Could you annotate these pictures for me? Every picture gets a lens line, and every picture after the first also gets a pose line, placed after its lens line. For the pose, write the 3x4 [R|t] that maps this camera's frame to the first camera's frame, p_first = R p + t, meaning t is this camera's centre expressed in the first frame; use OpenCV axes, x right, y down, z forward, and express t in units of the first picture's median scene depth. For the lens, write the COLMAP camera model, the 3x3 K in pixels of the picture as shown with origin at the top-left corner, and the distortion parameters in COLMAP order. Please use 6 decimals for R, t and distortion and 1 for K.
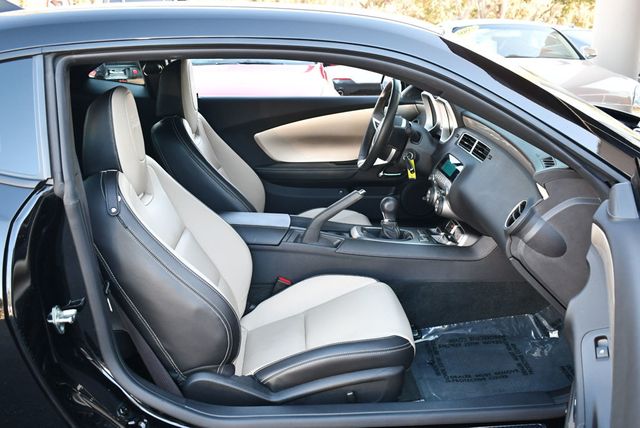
lens RADIAL K [[651.4, 0, 320.0], [0, 651.4, 214.0], [0, 0, 1]] dist [-0.080401, -0.002347]
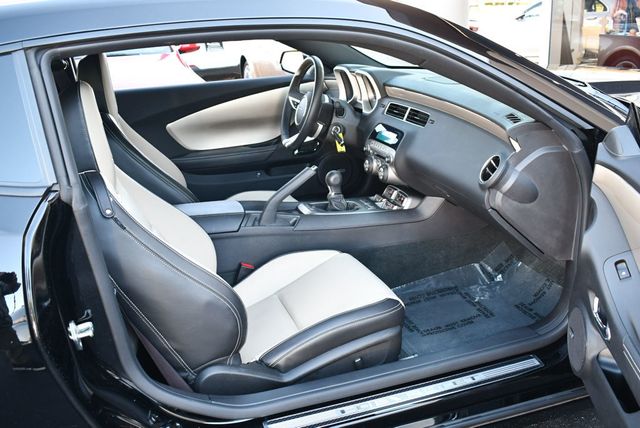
lens RADIAL K [[651.4, 0, 320.0], [0, 651.4, 214.0], [0, 0, 1]] dist [-0.080401, -0.002347]
pose [[0.960722, -0.128126, 0.246166, -0.195636], [0.122148, 0.991727, 0.039467, -0.001691], [-0.249186, -0.007849, 0.968424, 0.011645]]
